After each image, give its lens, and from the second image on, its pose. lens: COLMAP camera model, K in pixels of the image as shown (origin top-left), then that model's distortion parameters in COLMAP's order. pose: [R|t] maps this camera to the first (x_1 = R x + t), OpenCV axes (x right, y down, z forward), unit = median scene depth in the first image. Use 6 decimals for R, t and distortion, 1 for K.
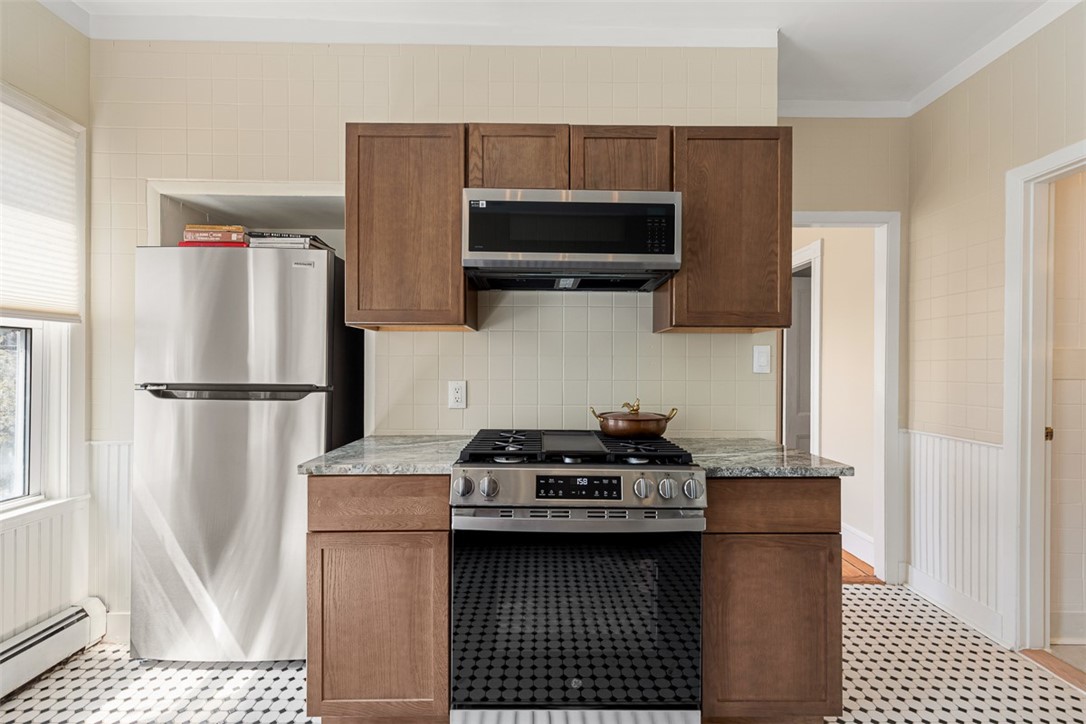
lens RADIAL K [[493.1, 0, 543.7], [0, 493.1, 367.3], [0, 0, 1]] dist [0.006513, 0.000200]
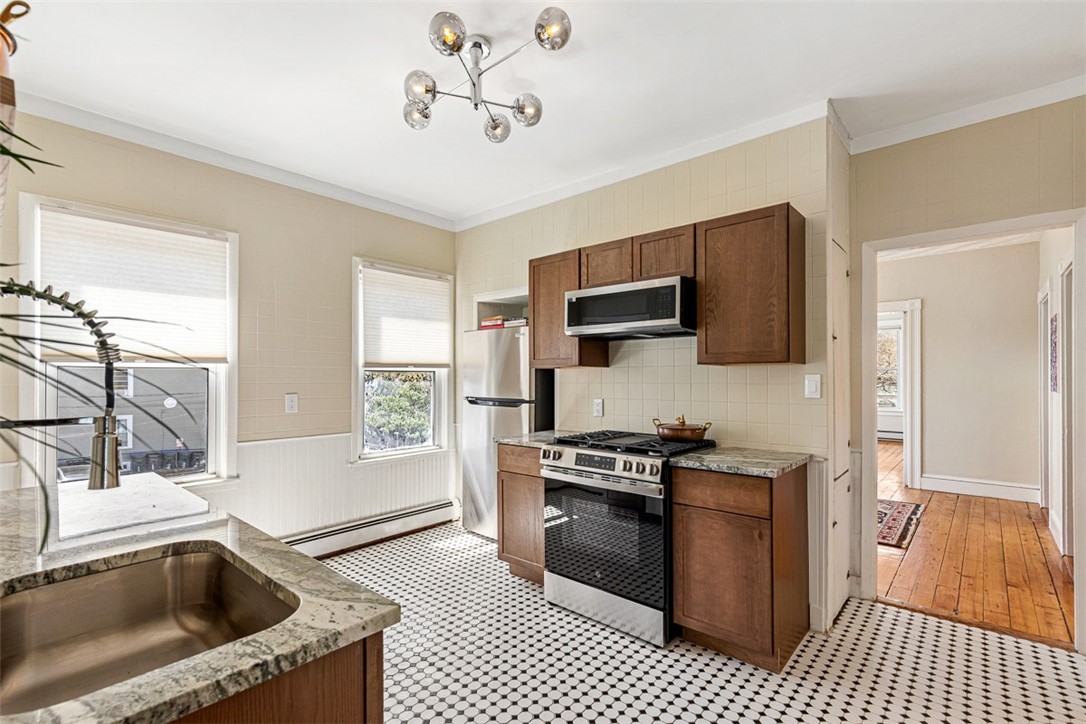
lens RADIAL K [[491.9, 0, 541.3], [0, 491.9, 375.3], [0, 0, 1]] dist [0.003360, 0.000402]
pose [[0.738271, -0.010454, -0.674423, 0.885208], [0.004230, 0.999932, -0.010870, -0.037631], [0.674491, 0.005172, 0.738265, -0.342136]]
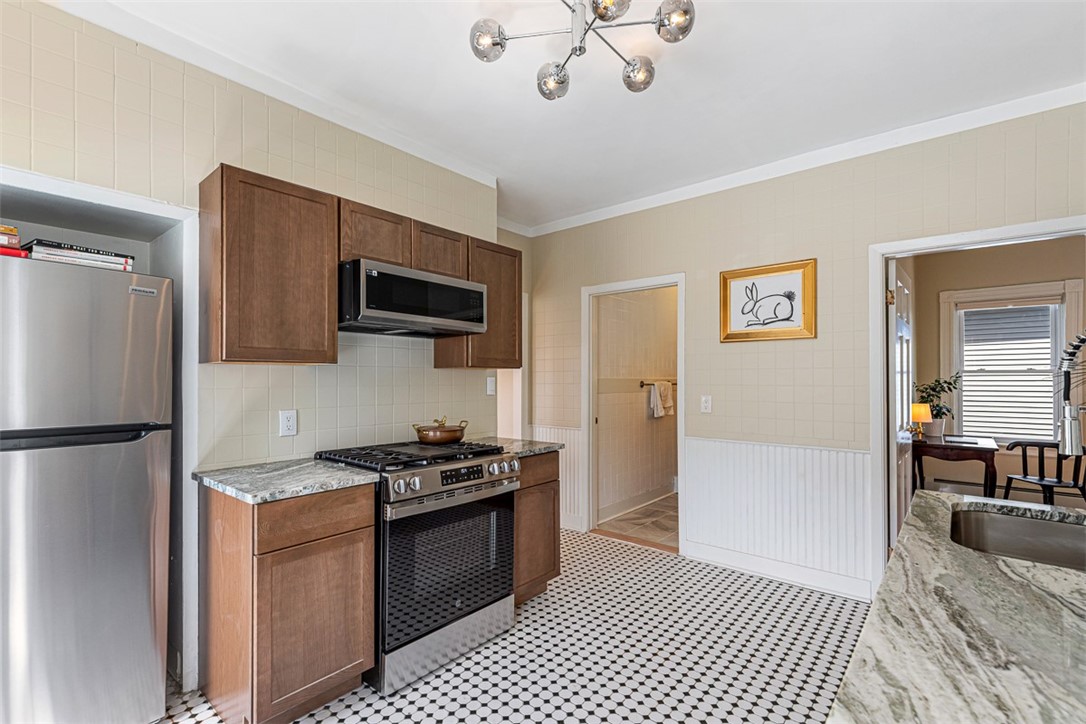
lens RADIAL K [[491.9, 0, 541.3], [0, 491.9, 375.3], [0, 0, 1]] dist [0.003360, 0.000402]
pose [[0.653832, 0.000479, 0.756640, -0.743400], [0.004945, 0.999976, -0.004907, -0.048465], [-0.756624, 0.006950, 0.653814, -0.161305]]
